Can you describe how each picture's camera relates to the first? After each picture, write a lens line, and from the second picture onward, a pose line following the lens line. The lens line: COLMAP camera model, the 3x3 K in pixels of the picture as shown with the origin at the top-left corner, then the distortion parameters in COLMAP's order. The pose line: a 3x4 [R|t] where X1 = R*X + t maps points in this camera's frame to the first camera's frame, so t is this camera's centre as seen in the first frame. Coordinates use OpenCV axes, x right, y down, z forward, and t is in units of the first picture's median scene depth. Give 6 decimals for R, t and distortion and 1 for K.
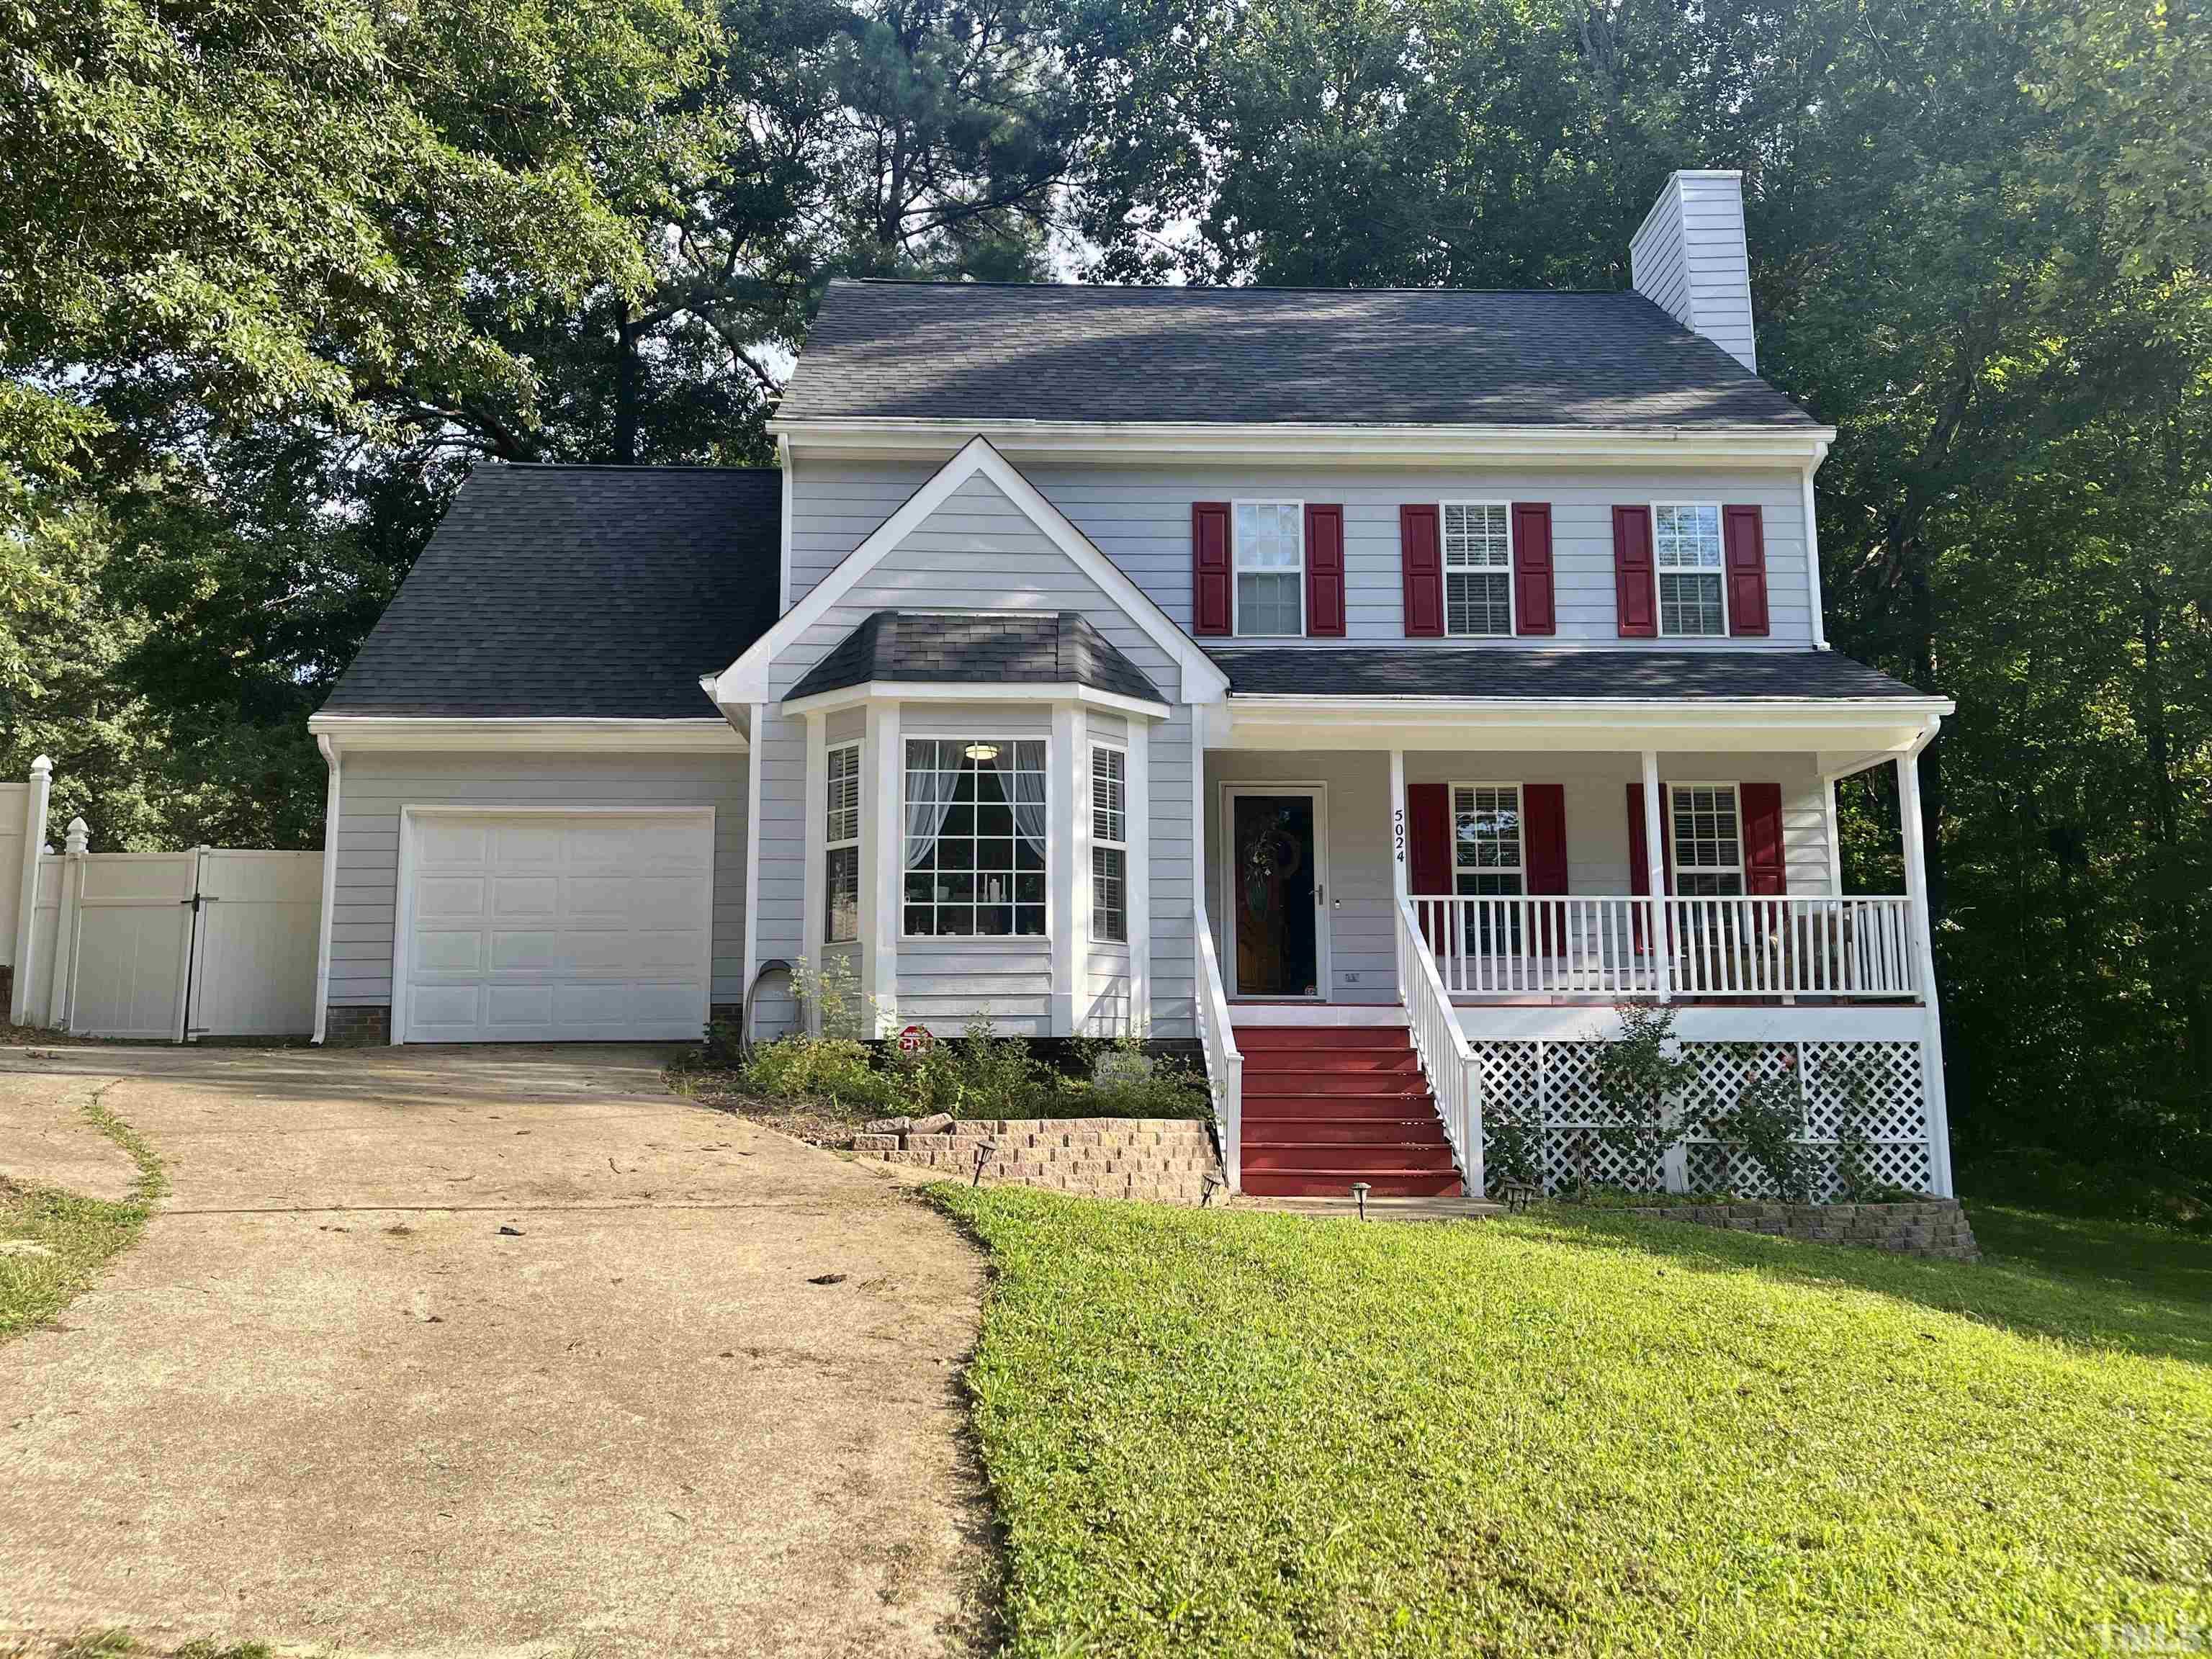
lens RADIAL K [[1694.1, 0, 1106.0], [0, 1694.1, 829.5], [0, 0, 1]] dist [0.045785, 0.005065]
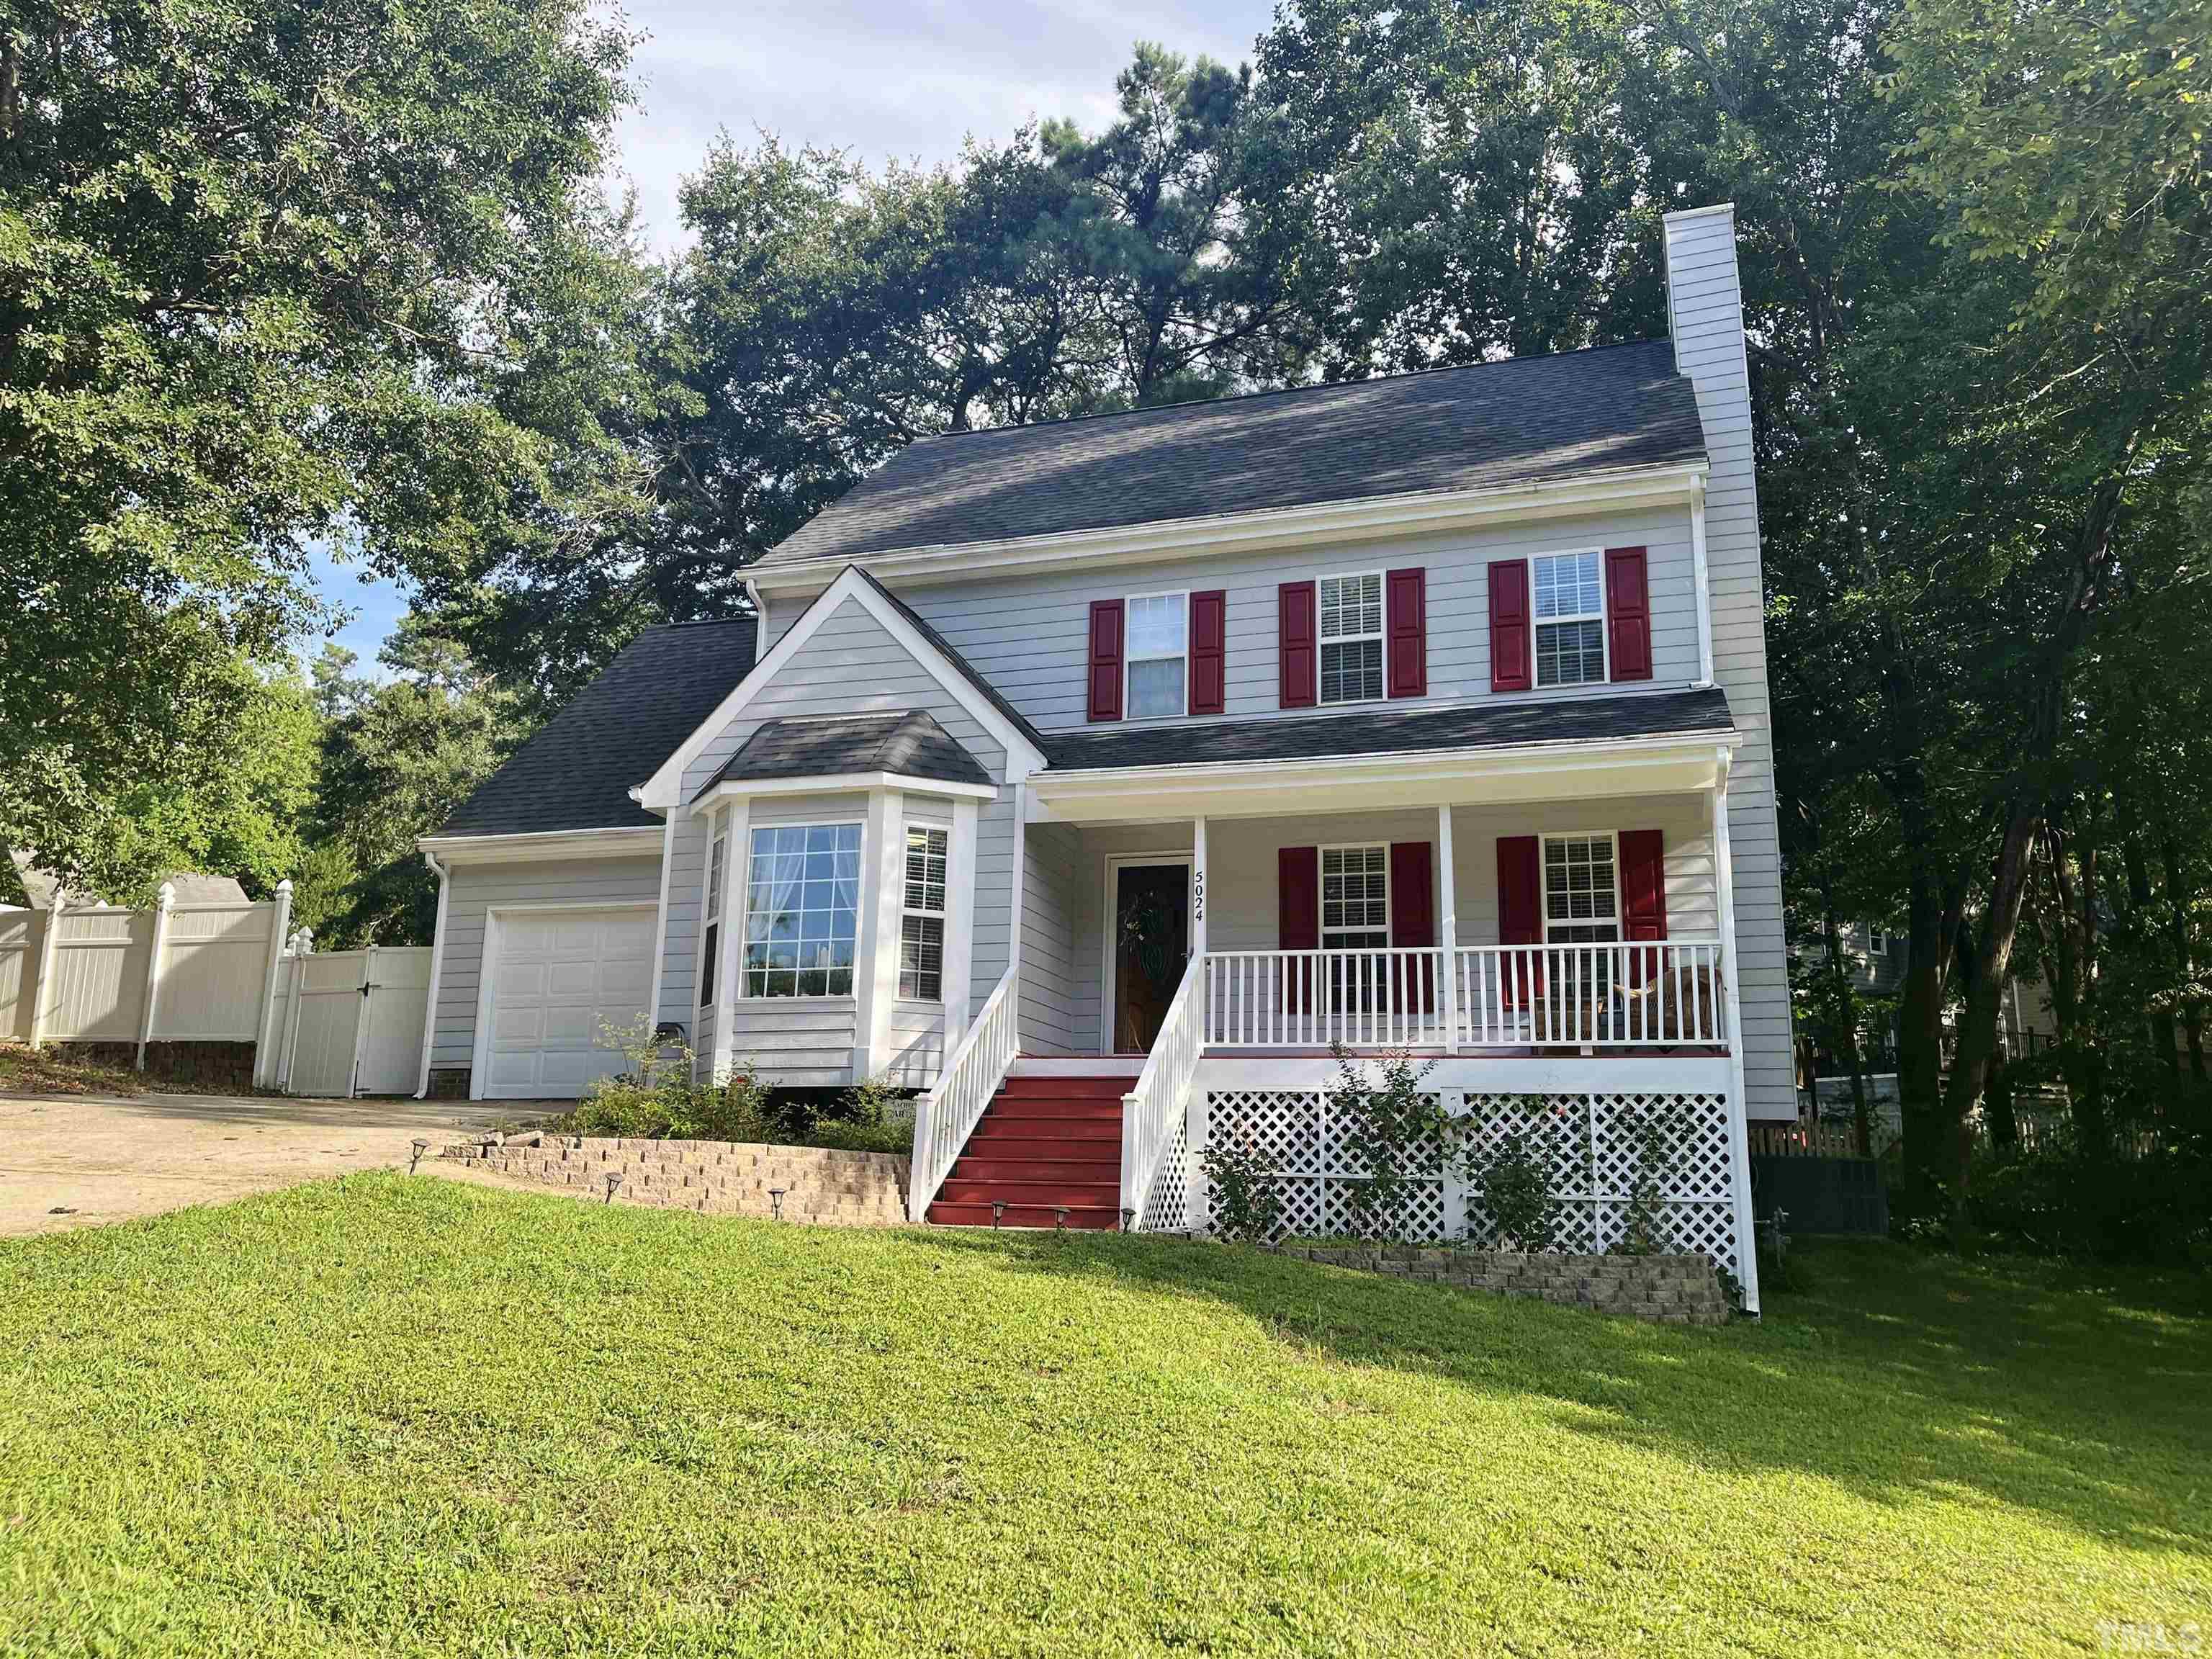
lens RADIAL K [[1664.1, 0, 1106.0], [0, 1664.1, 829.5], [0, 0, 1]] dist [0.058332, -0.004165]
pose [[0.935523, -0.053778, -0.349149, 0.486310], [0.029663, 0.996813, -0.074056, 0.037457], [0.352019, 0.058924, 0.934136, 0.012454]]
